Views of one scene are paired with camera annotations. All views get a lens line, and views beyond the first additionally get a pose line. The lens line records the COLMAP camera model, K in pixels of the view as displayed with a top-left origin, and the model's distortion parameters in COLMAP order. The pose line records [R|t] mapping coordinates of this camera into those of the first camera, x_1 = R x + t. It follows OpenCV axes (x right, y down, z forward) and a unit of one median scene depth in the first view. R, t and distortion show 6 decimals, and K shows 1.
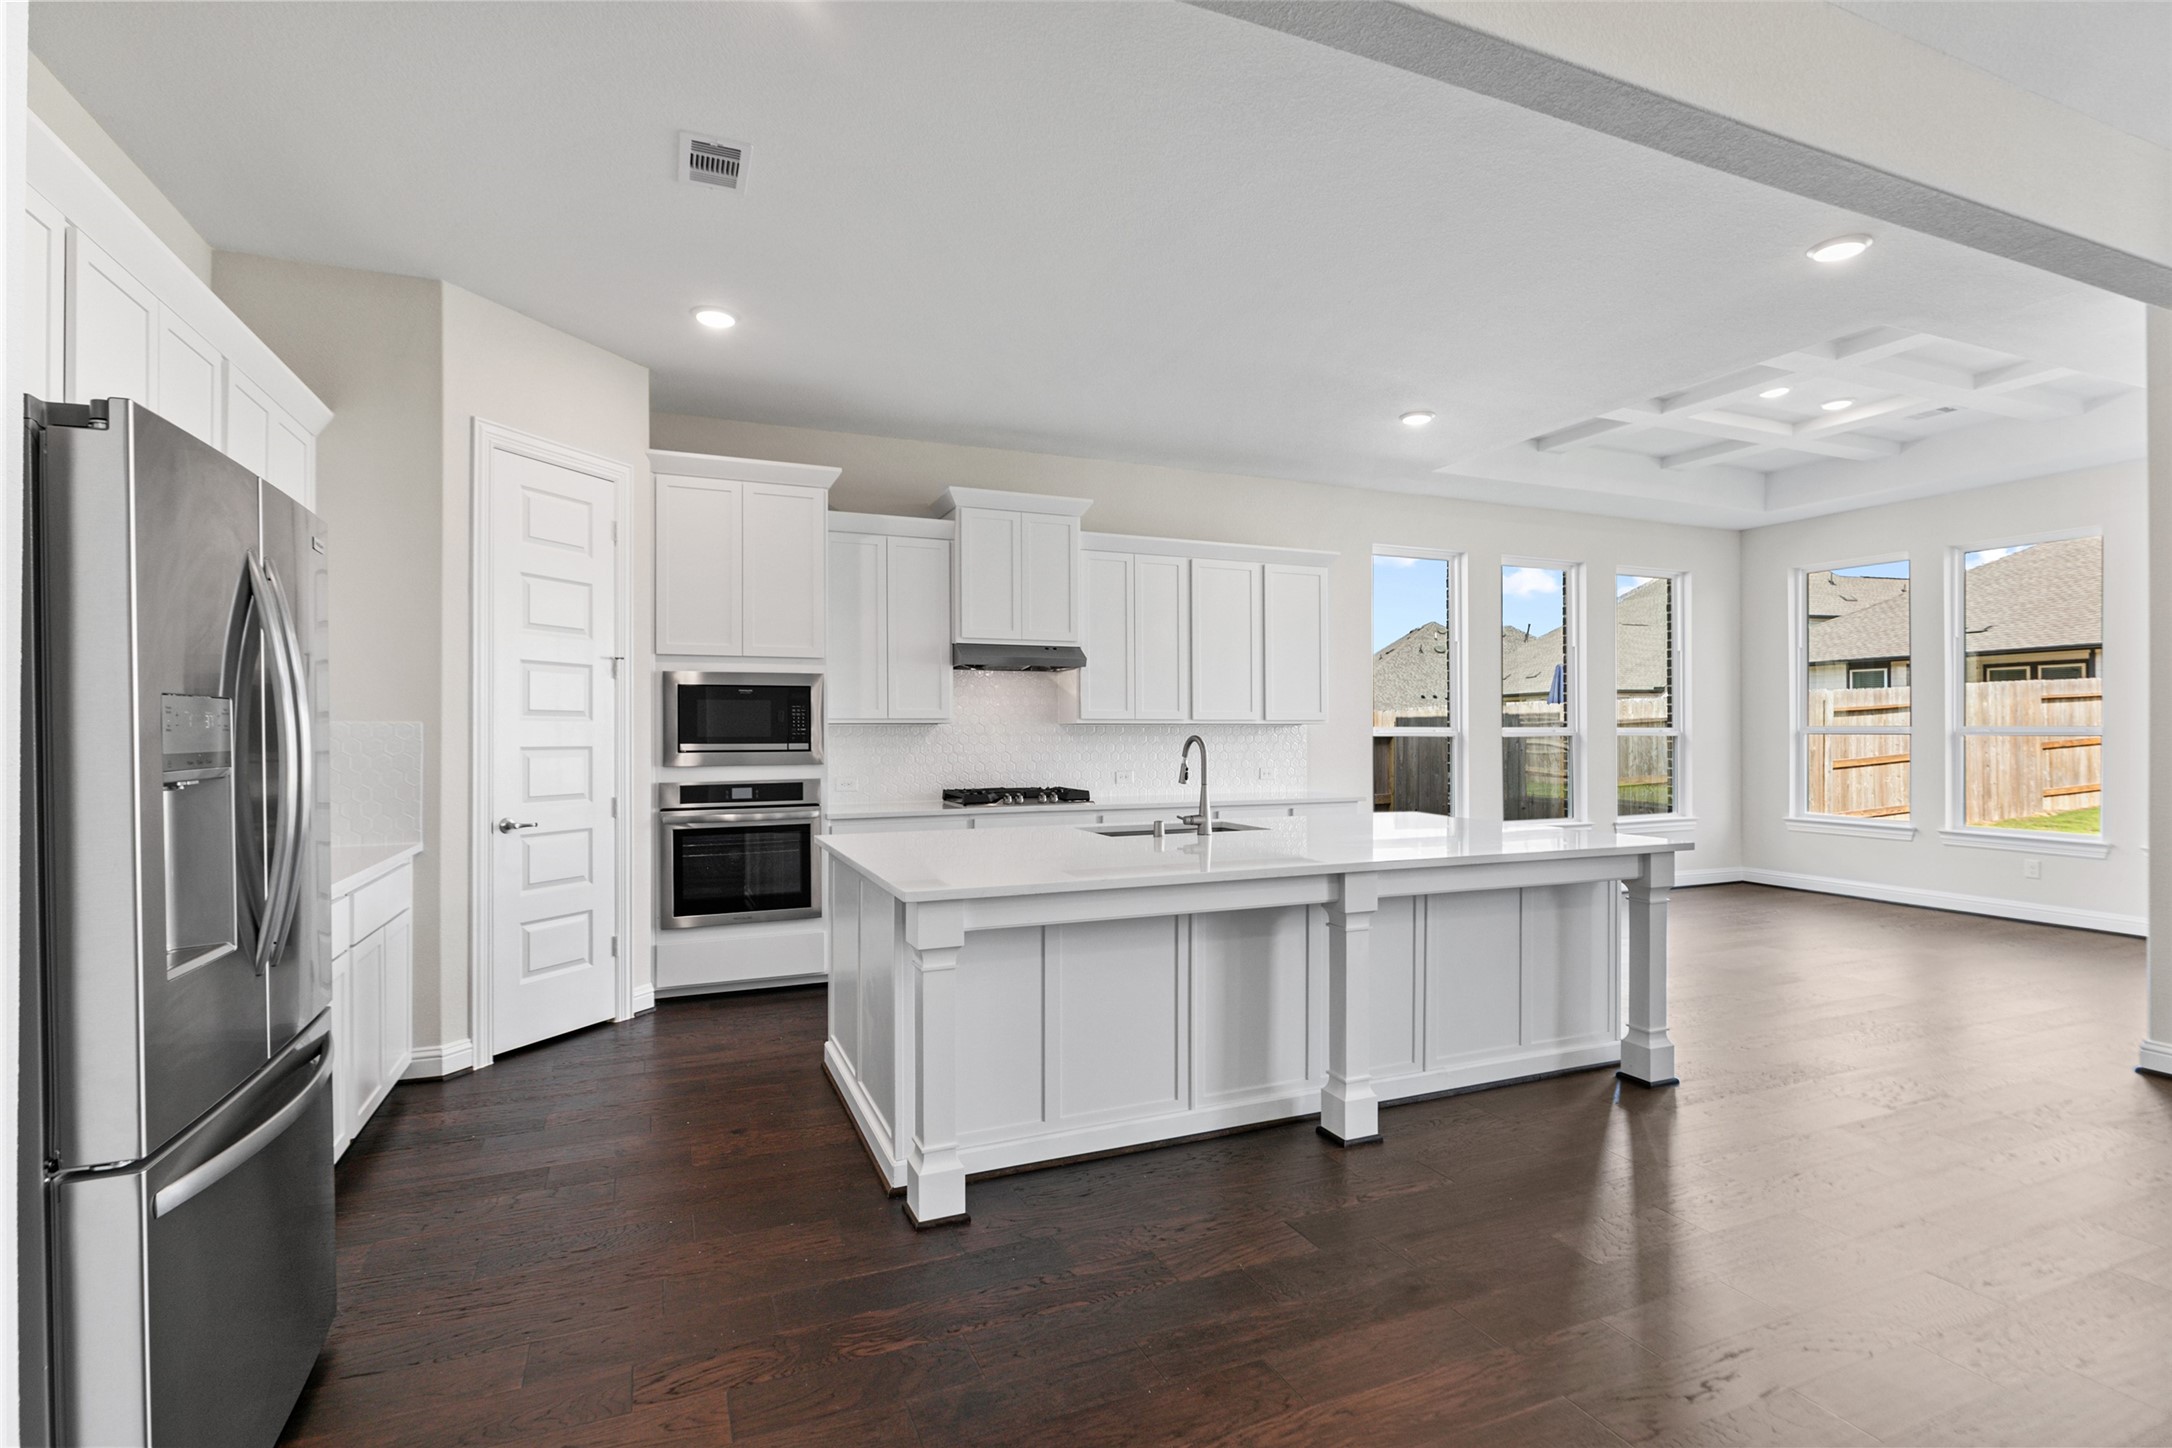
lens RADIAL K [[1031.0, 0, 1080.3], [0, 1031.0, 723.4], [0, 0, 1]] dist [-0.002401, -0.000086]
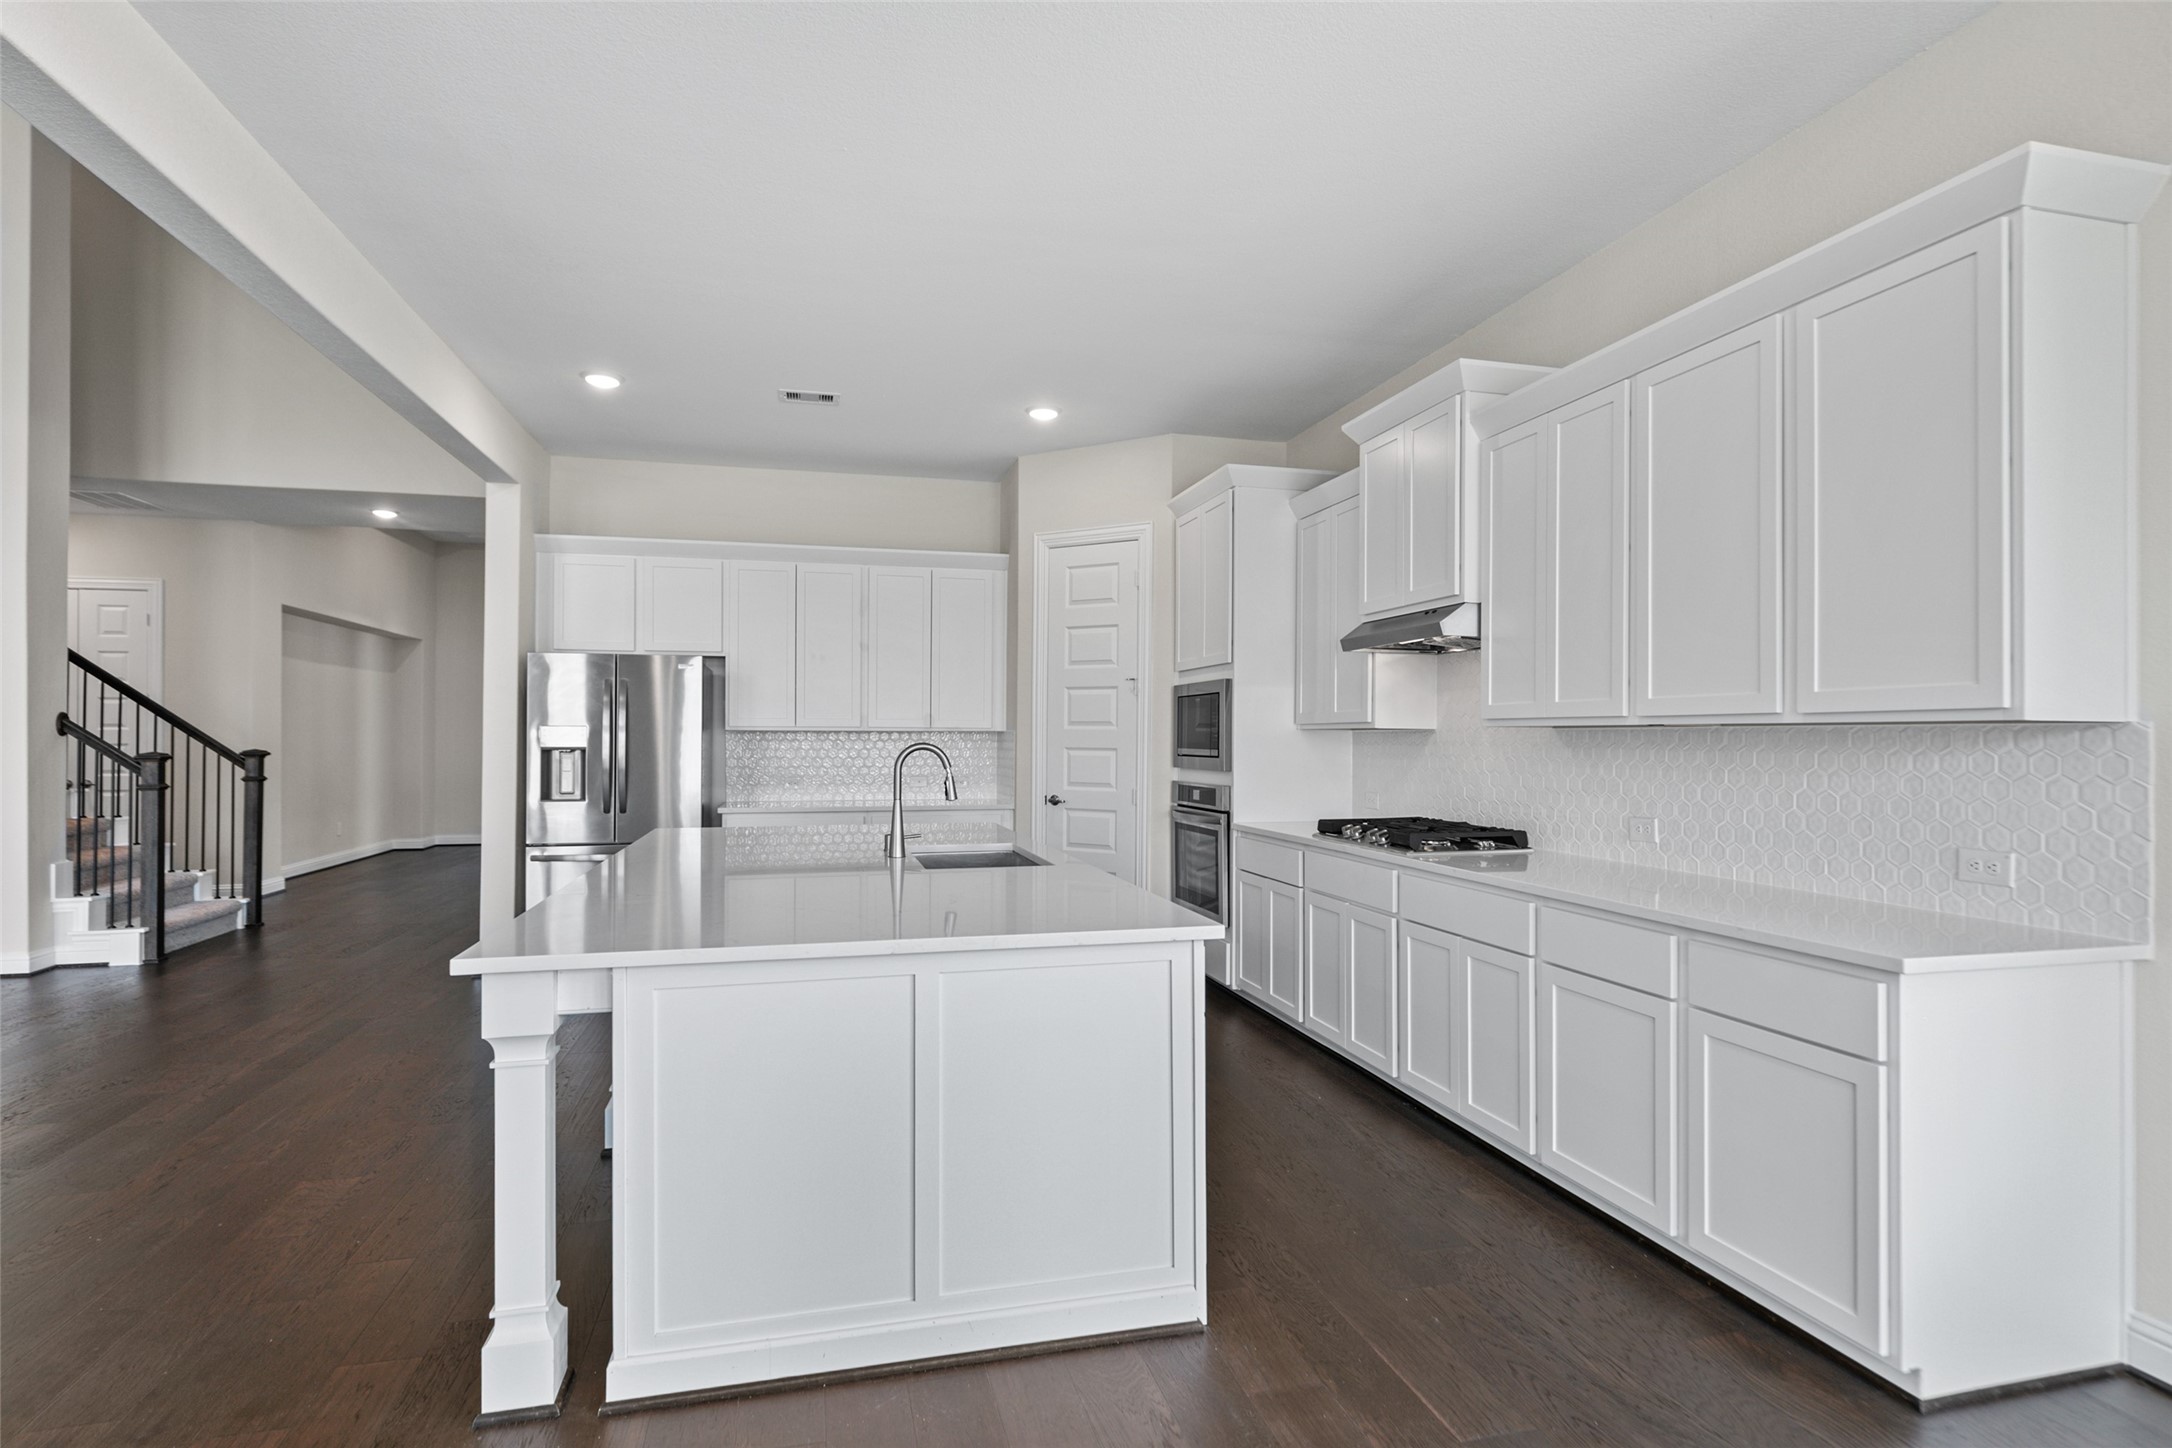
lens RADIAL K [[1093.4, 0, 1078.3], [0, 1093.4, 725.2], [0, 0, 1]] dist [-0.000409, 0.000568]
pose [[-0.150340, -0.007612, -0.988605, 0.739897], [0.004442, 0.999955, -0.008375, 0.003805], [0.988624, -0.005650, -0.150299, 0.946962]]
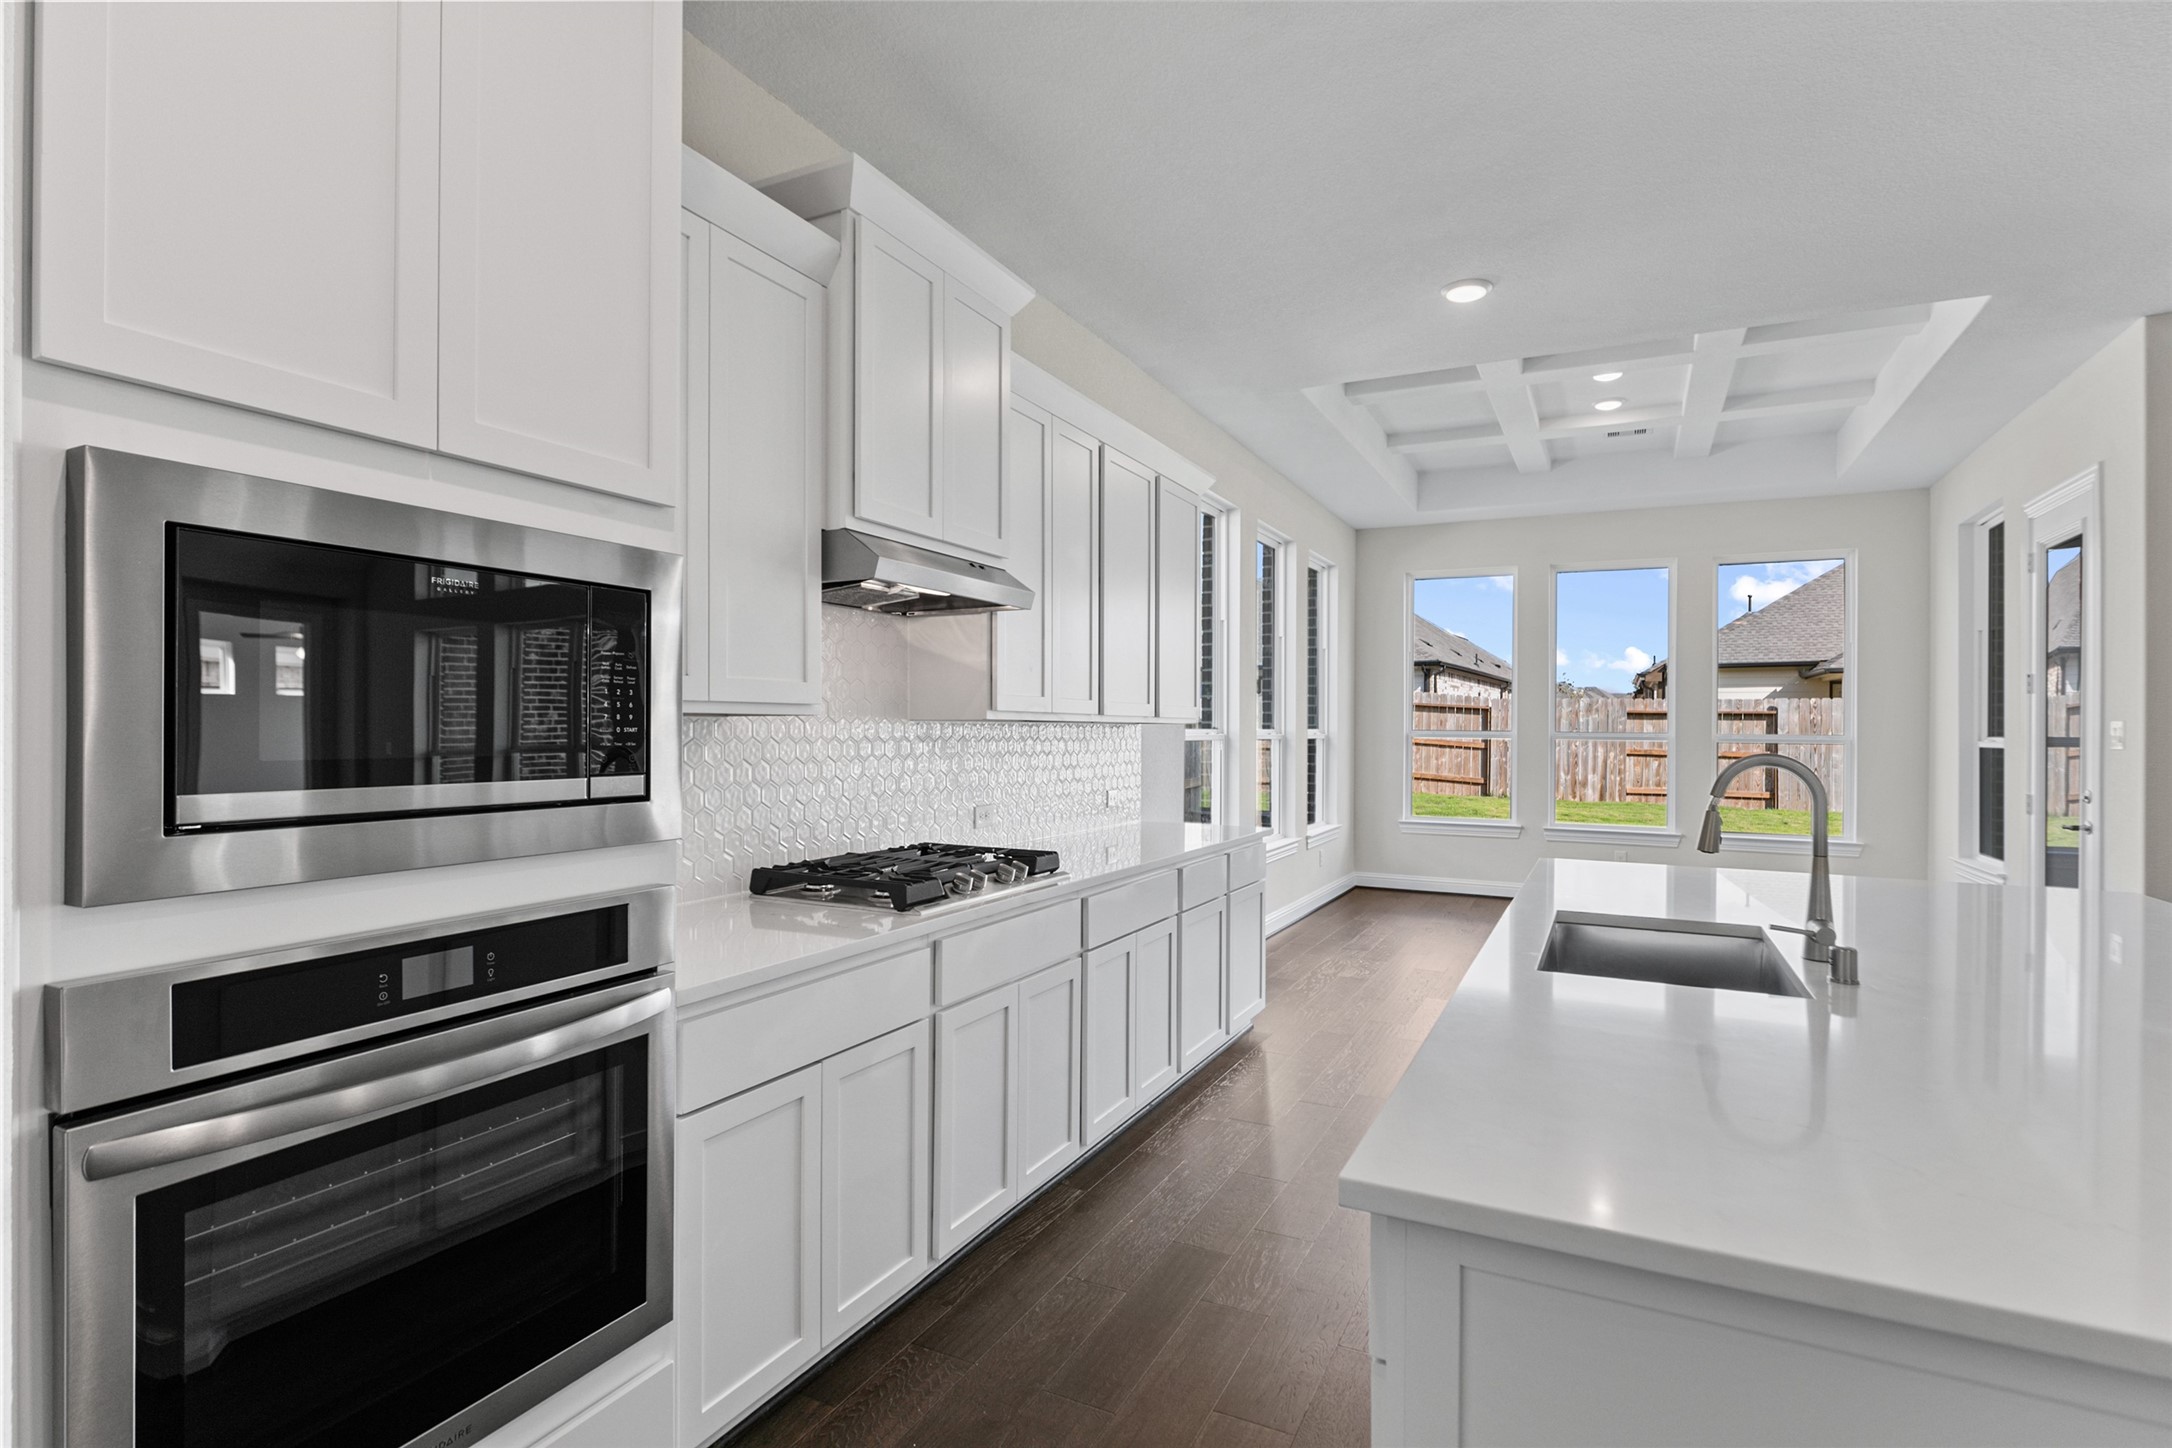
lens RADIAL K [[1065.5, 0, 1086.0], [0, 1065.5, 724.0], [0, 0, 1]] dist [0.000393, 0.000438]
pose [[0.762341, 0.009440, 0.647107, -0.341127], [-0.012271, 0.999925, -0.000130, 0.002204], [-0.647059, -0.007842, 0.762399, 0.618981]]
